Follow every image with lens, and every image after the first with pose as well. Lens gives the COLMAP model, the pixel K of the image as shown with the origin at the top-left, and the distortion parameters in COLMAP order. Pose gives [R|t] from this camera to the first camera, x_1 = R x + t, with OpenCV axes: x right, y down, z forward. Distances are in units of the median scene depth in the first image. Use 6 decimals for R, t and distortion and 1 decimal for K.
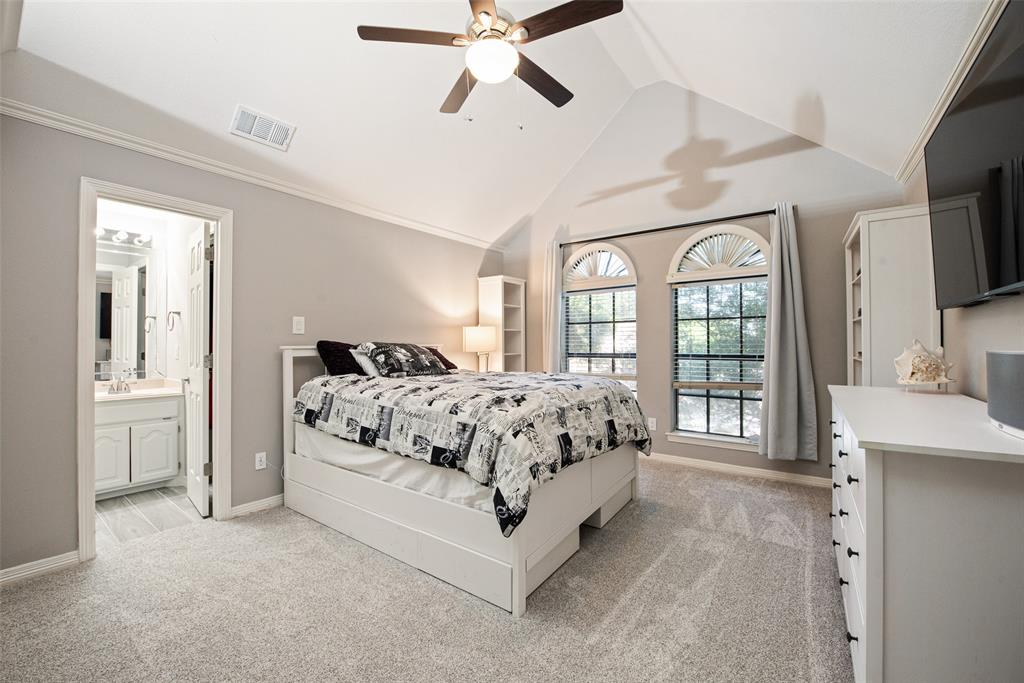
lens RADIAL K [[397.6, 0, 507.8], [0, 397.6, 339.7], [0, 0, 1]] dist [0.007509, -0.002656]
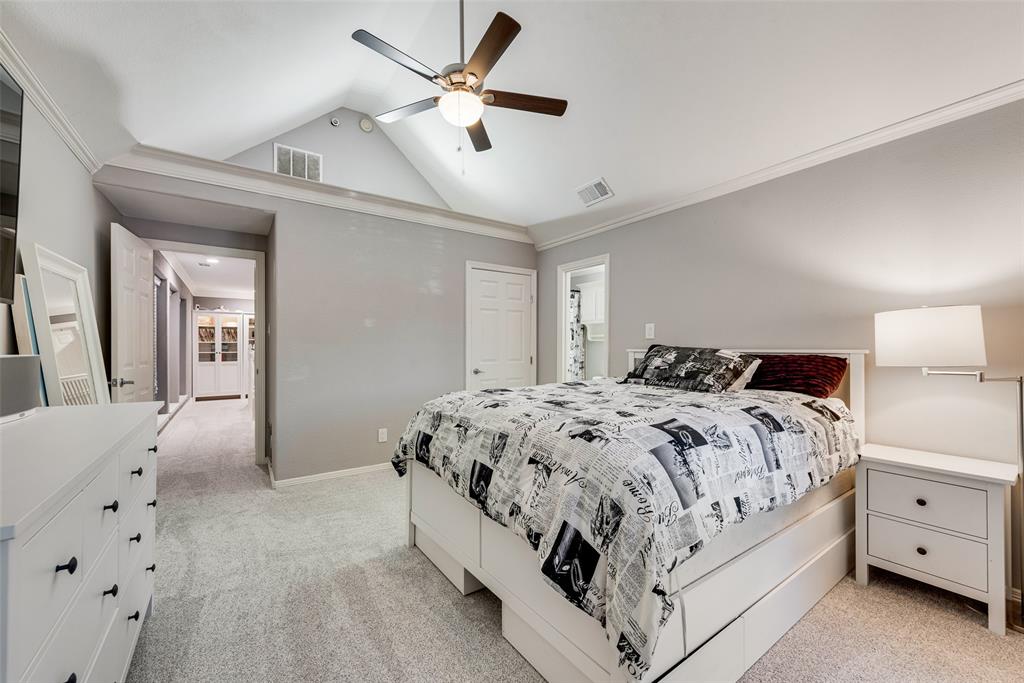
lens RADIAL K [[397.6, 0, 506.7], [0, 397.6, 346.2], [0, 0, 1]] dist [0.007509, -0.002656]
pose [[-0.308854, -0.000143, -0.951110, 0.722456], [0.007919, 0.999965, -0.002722, 0.006613], [0.951077, -0.008372, -0.308842, 1.028238]]
